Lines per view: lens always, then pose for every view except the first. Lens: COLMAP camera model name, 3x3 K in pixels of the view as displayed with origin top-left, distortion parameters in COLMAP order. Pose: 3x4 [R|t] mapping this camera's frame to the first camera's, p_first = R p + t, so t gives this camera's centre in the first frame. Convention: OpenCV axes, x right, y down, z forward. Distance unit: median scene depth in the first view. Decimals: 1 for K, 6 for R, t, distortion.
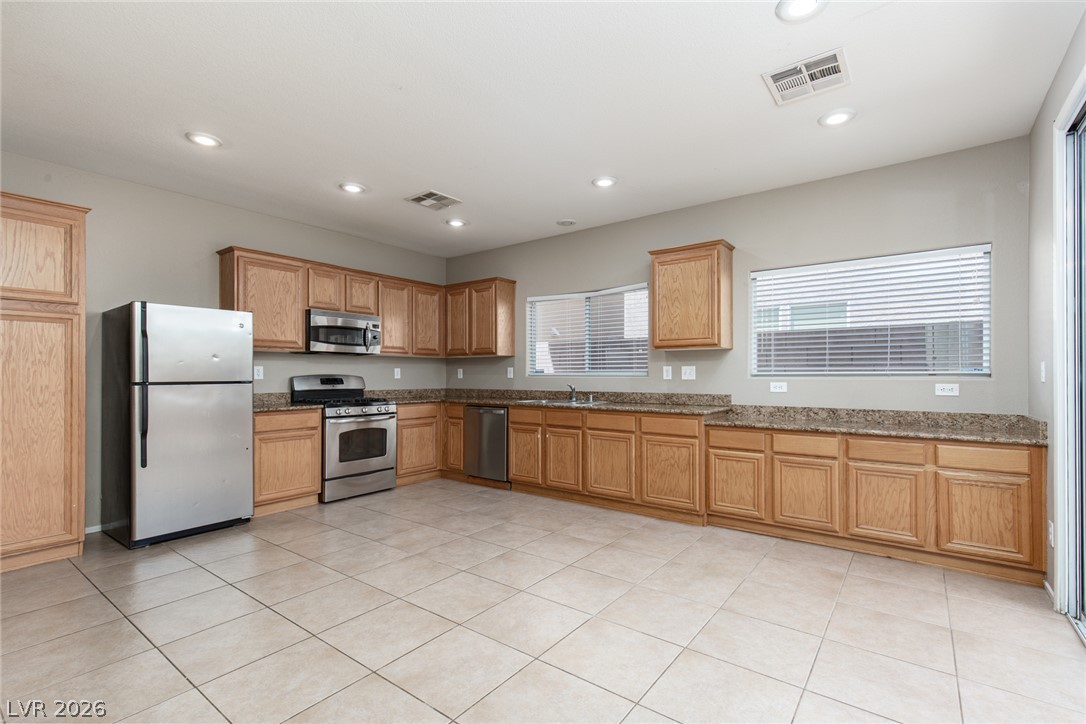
lens RADIAL K [[498.4, 0, 531.4], [0, 498.4, 374.9], [0, 0, 1]] dist [0.010702, -0.000225]
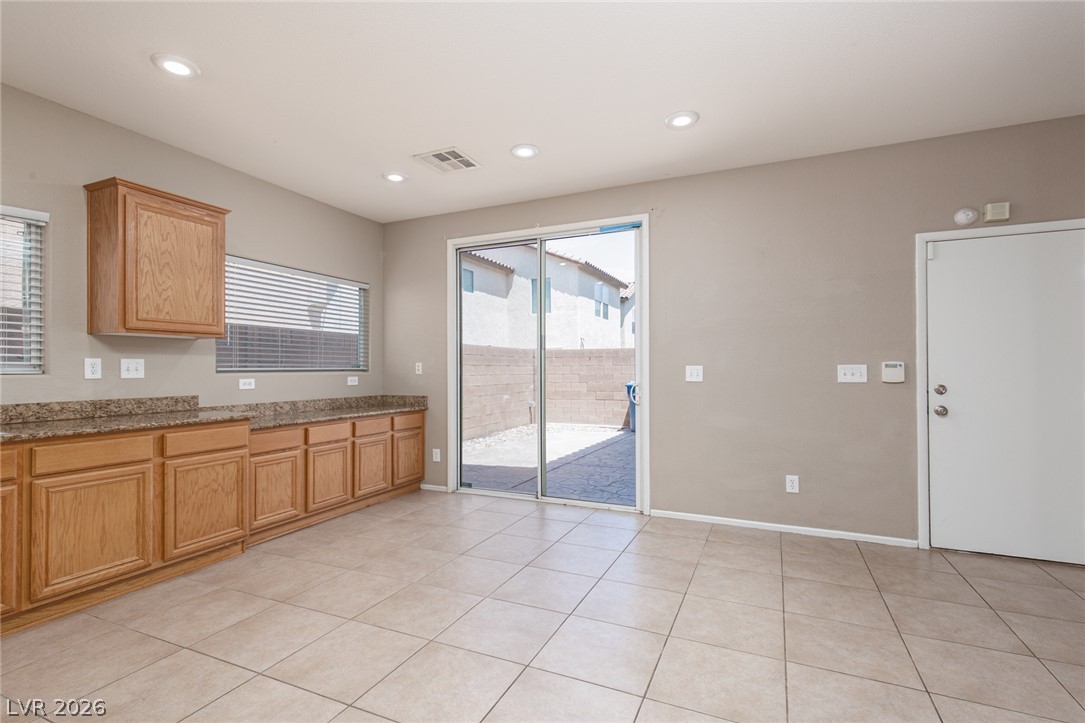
lens RADIAL K [[496.2, 0, 551.8], [0, 496.2, 363.9], [0, 0, 1]] dist [0.011480, -0.000302]
pose [[-0.238825, 0.013777, 0.970965, -0.571909], [0.005753, 0.999902, -0.012772, 0.002128], [-0.971045, 0.002535, -0.238881, 0.681116]]
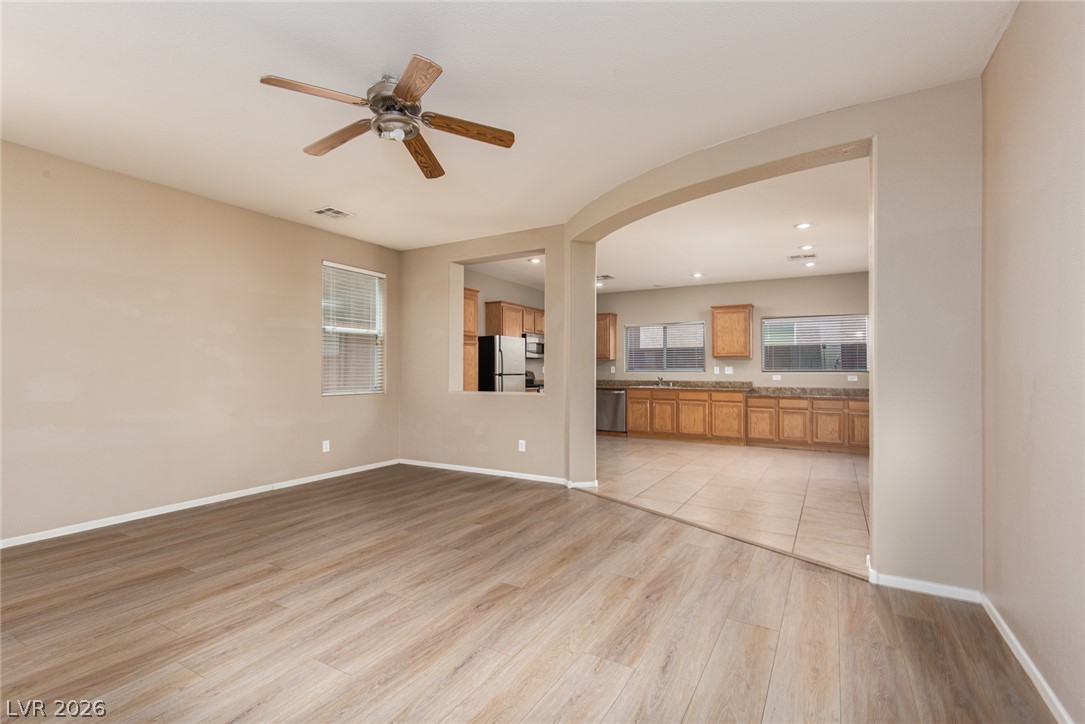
lens RADIAL K [[496.0, 0, 542.5], [0, 496.0, 362.0], [0, 0, 1]] dist [0.003008, 0.000077]
pose [[0.991058, 0.006451, 0.133278, -0.721479], [-0.004129, 0.999835, -0.017688, 0.000728], [-0.133370, 0.016980, 0.990921, -0.871195]]
